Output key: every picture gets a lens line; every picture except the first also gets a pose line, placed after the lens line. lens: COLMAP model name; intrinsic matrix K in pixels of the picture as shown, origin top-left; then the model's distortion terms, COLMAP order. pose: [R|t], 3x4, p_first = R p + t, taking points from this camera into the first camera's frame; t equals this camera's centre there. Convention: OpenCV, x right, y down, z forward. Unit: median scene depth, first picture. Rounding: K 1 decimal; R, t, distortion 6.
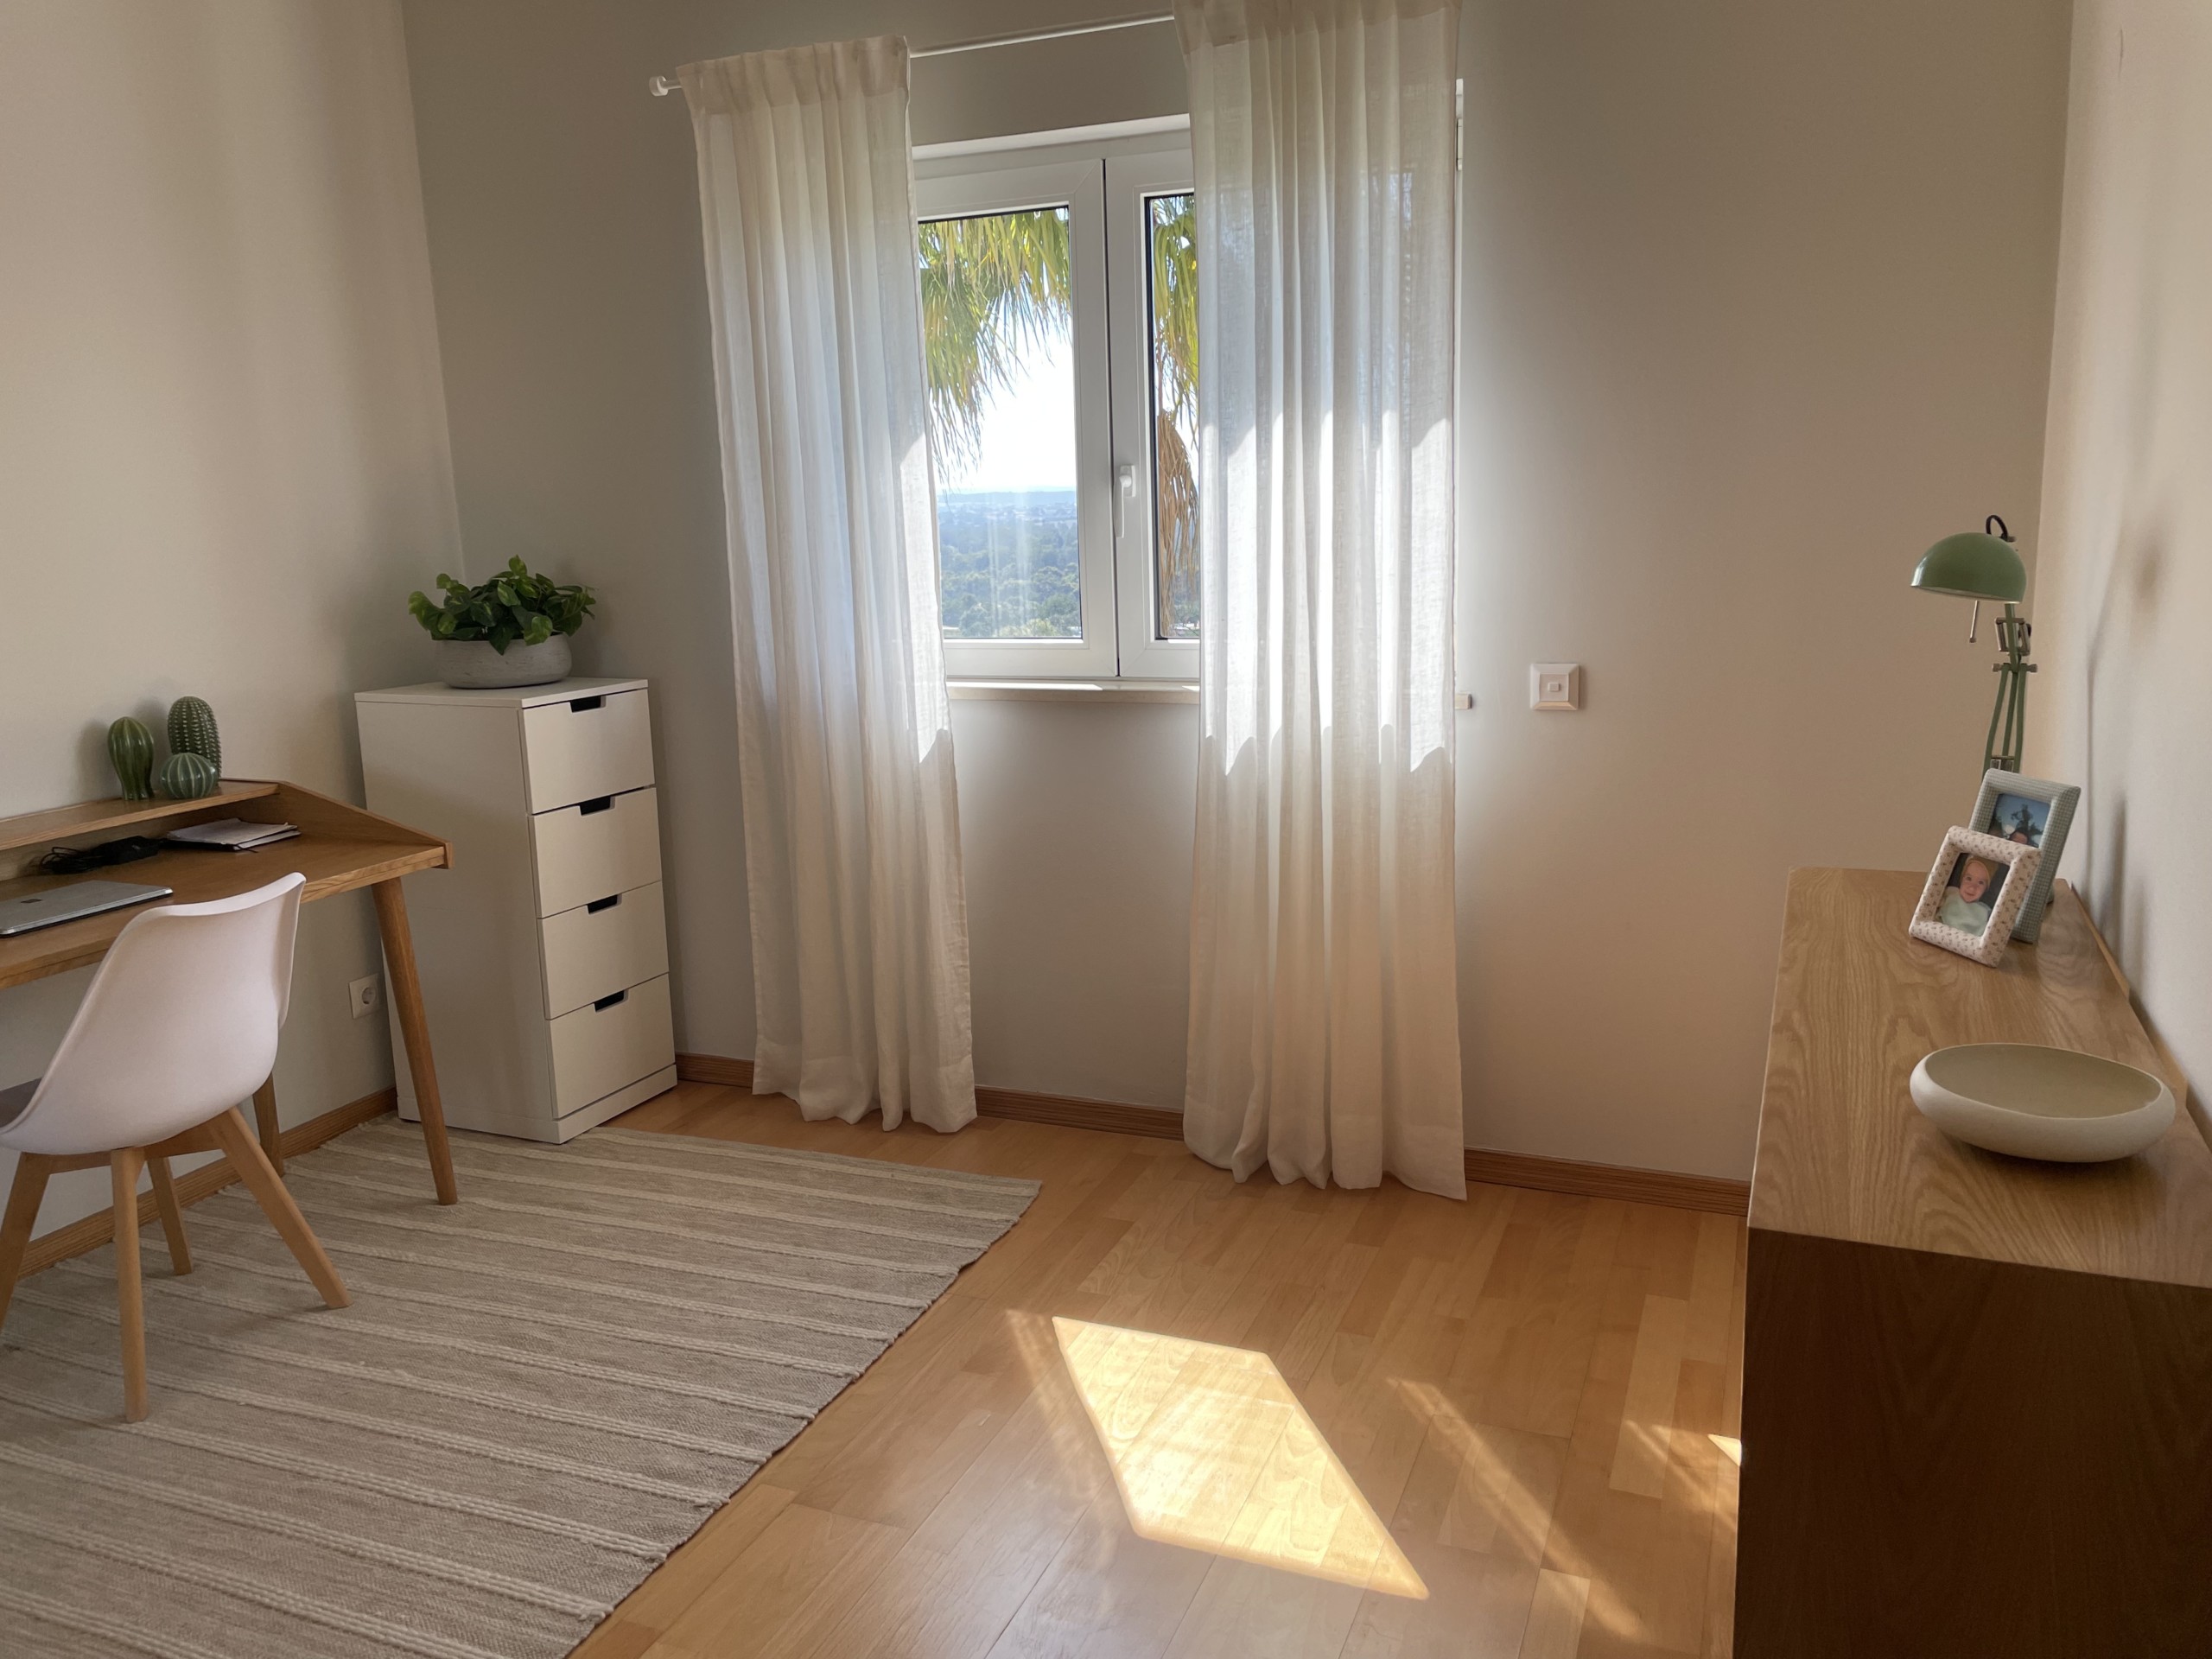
lens RADIAL K [[1672.7, 0, 1112.8], [0, 1672.7, 801.6], [0, 0, 1]] dist [0.076872, -0.090161]
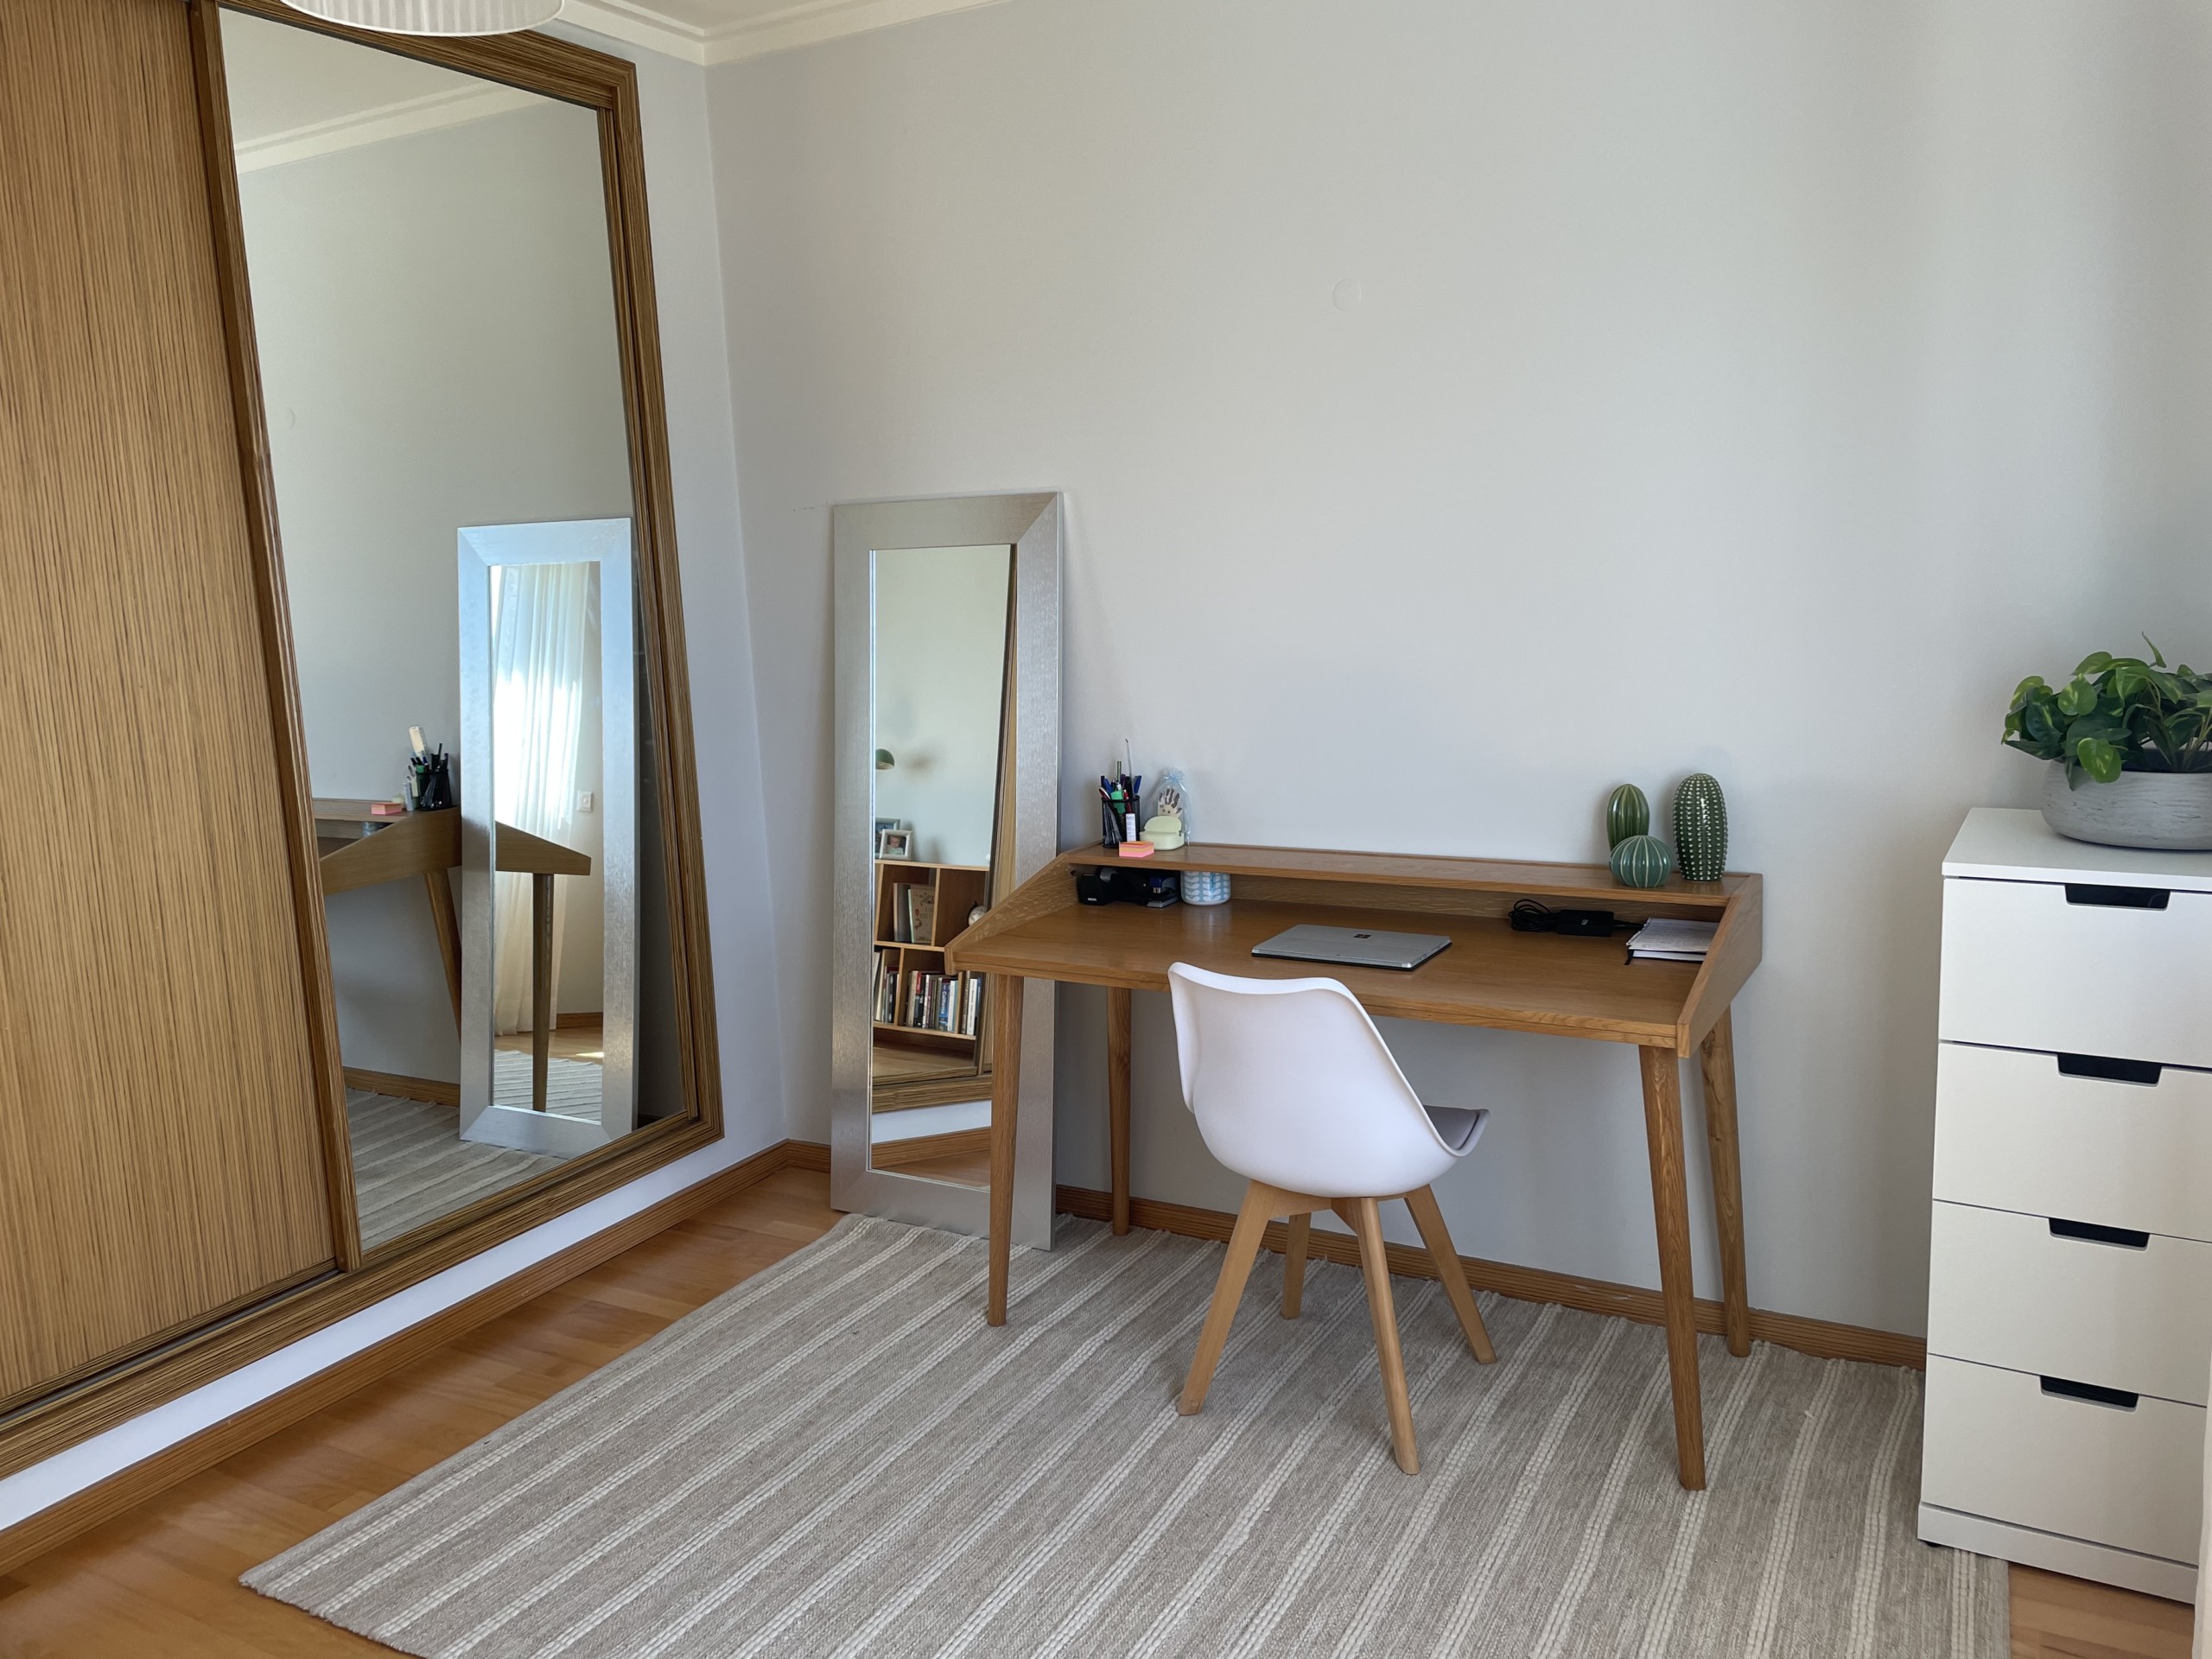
lens RADIAL K [[1672.7, 0, 1112.8], [0, 1672.7, 801.6], [0, 0, 1]] dist [0.076872, -0.090161]
pose [[-0.113737, 0.180576, -0.976963, 0.324741], [-0.140646, 0.970514, 0.195758, -0.172356], [0.983505, 0.159671, -0.084986, 0.778747]]
